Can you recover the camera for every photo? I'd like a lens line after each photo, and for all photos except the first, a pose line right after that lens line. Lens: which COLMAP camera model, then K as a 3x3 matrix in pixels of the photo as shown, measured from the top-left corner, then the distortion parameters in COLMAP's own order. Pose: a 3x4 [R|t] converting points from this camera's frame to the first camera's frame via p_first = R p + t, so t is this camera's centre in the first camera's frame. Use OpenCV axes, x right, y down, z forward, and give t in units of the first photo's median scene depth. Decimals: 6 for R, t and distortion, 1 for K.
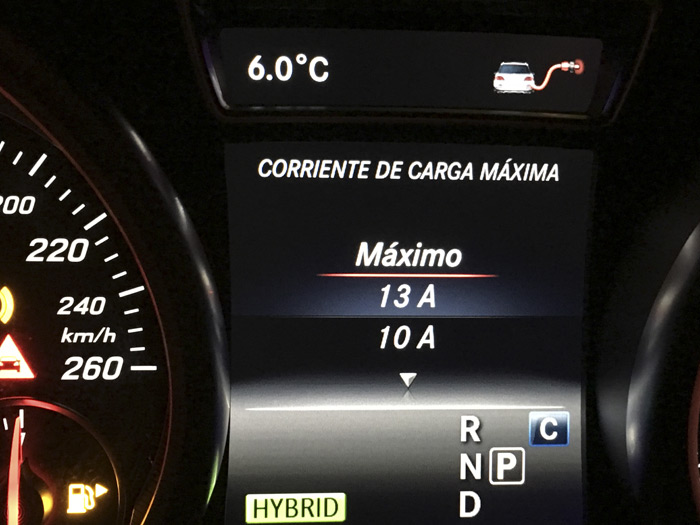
lens RADIAL K [[959.7, 0, 352.0], [0, 959.7, 268.8], [0, 0, 1]] dist [0.028785, 0.000000]
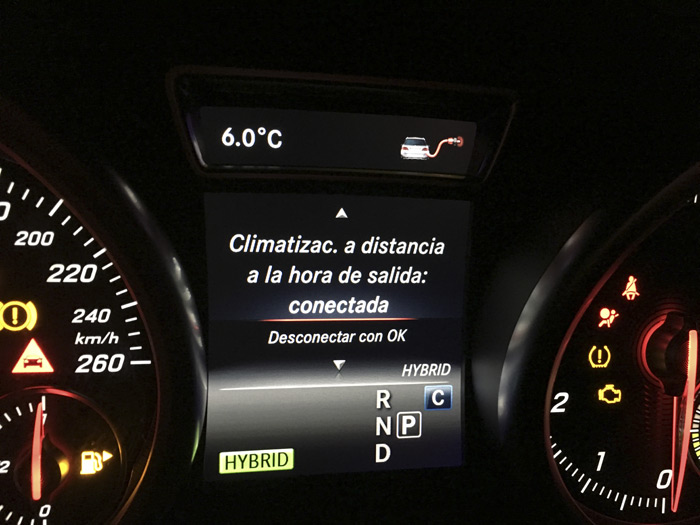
lens RADIAL K [[595.6, 0, 350.3], [0, 595.6, 266.3], [0, 0, 1]] dist [0.053346, -0.104317]
pose [[0.994763, 0.001391, 0.102203, -0.014651], [-0.001695, 0.999994, 0.002892, -0.030782], [-0.102199, -0.003050, 0.994759, 0.151207]]
